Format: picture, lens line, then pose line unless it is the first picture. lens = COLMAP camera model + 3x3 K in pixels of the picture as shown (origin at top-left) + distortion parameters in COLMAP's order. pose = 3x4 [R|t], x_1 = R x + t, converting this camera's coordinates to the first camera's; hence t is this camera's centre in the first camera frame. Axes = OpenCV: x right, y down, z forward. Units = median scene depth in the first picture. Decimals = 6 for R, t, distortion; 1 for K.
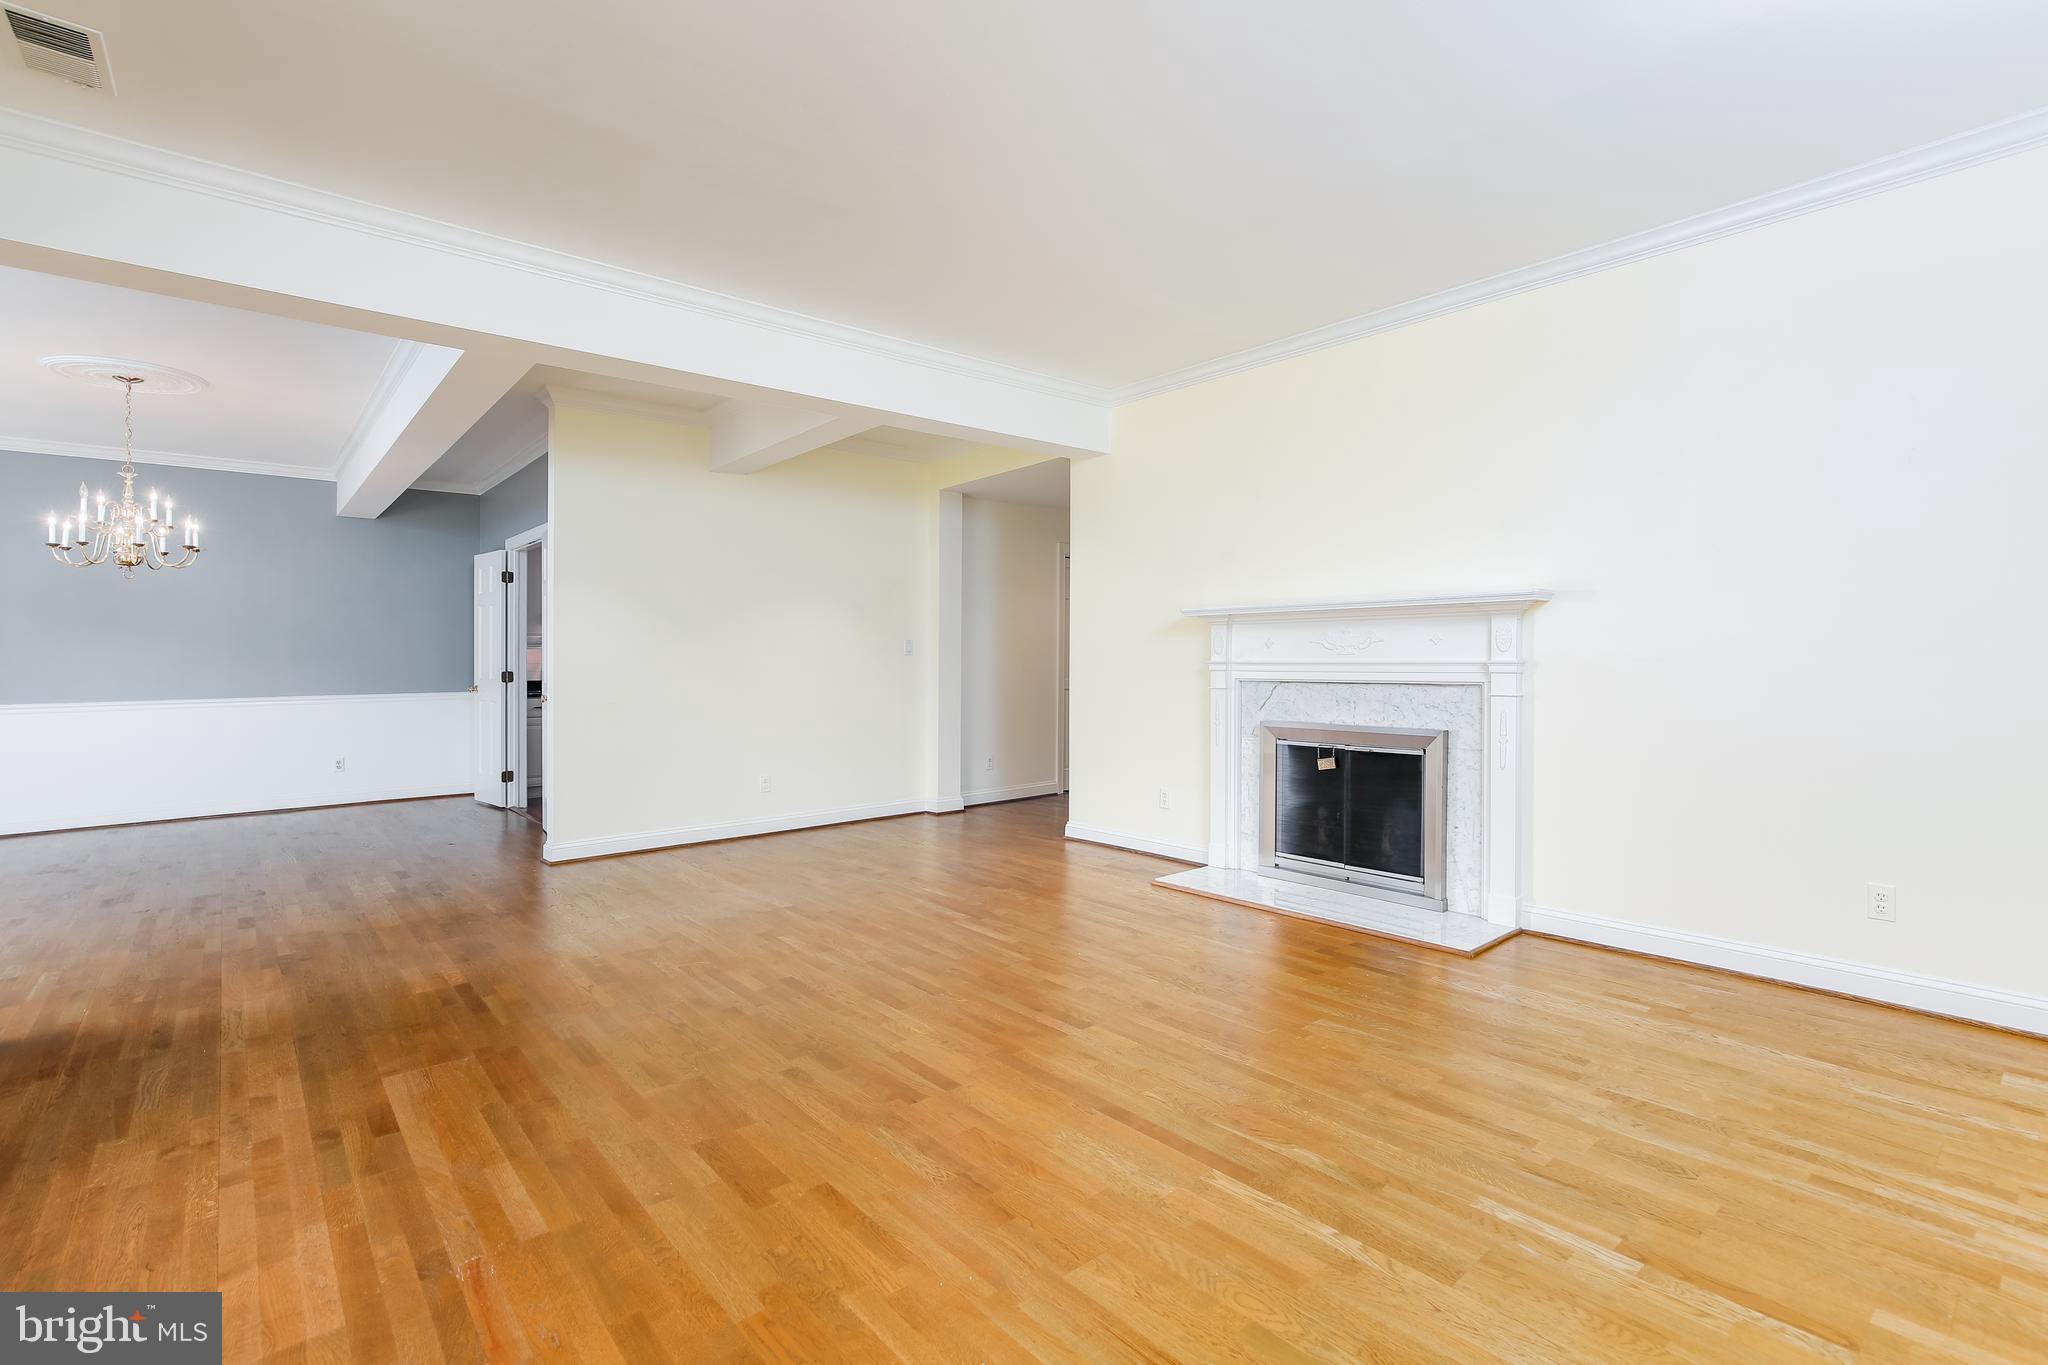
lens RADIAL K [[929.8, 0, 1032.3], [0, 929.8, 660.9], [0, 0, 1]] dist [-0.010624, 0.005806]
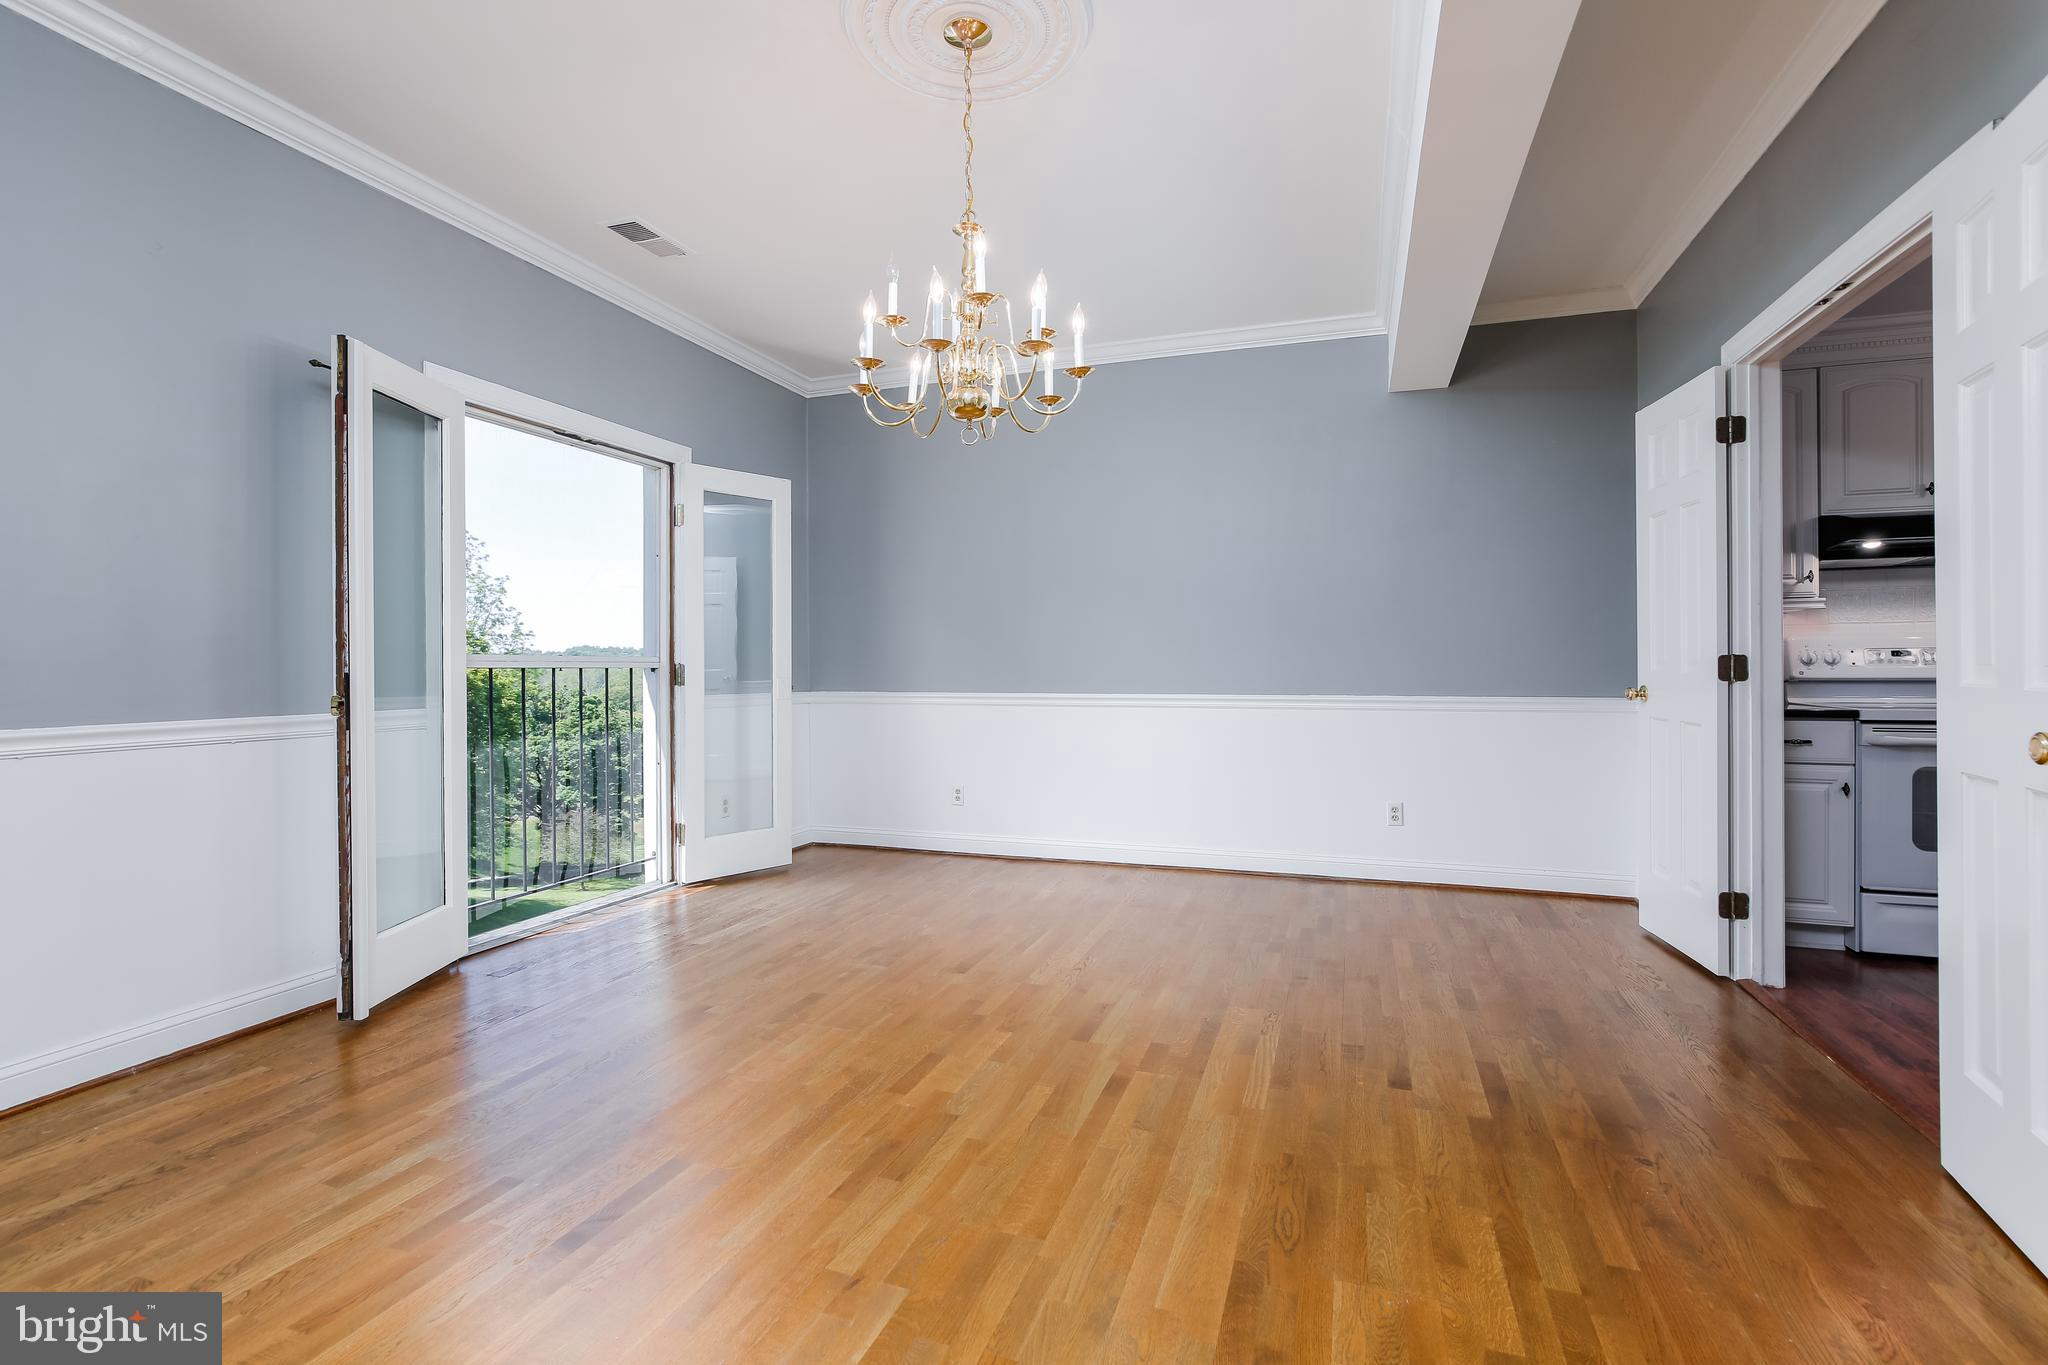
lens RADIAL K [[929.8, 0, 1032.3], [0, 929.8, 660.9], [0, 0, 1]] dist [-0.010624, 0.005806]
pose [[0.492719, -0.000312, -0.870189, -0.629352], [0.002921, 0.999995, 0.001295, 0.022541], [0.870184, -0.003179, 0.492717, 0.910934]]
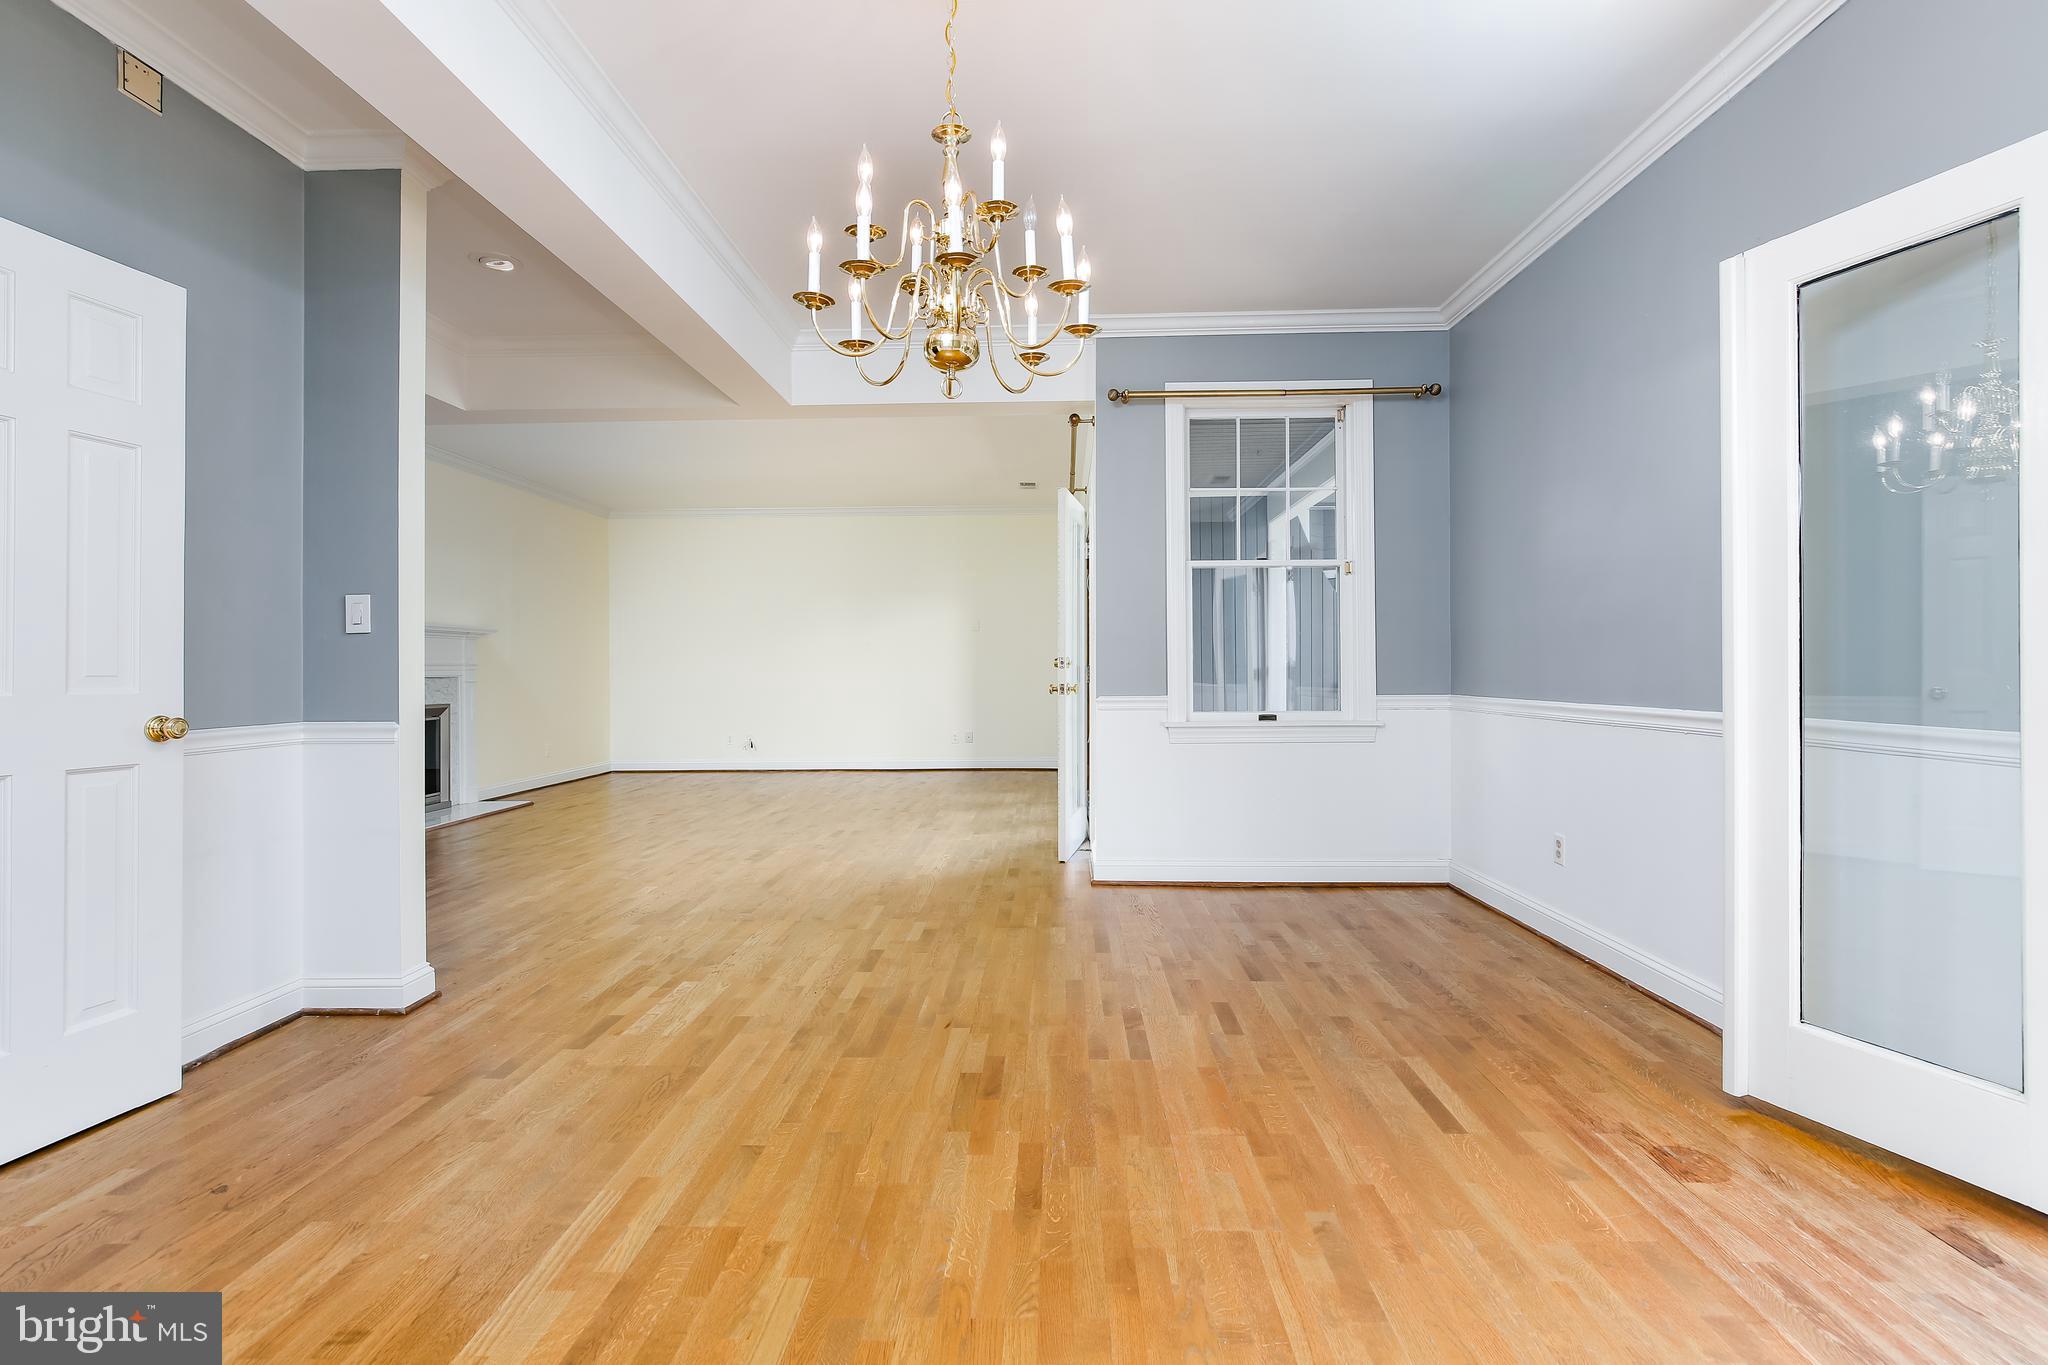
lens RADIAL K [[929.8, 0, 1032.3], [0, 929.8, 660.9], [0, 0, 1]] dist [-0.010624, 0.005806]
pose [[-0.730581, 0.018082, 0.682587, -1.491736], [0.011581, 0.999834, -0.014090, 0.030841], [-0.682728, -0.002389, -0.730669, 1.471938]]
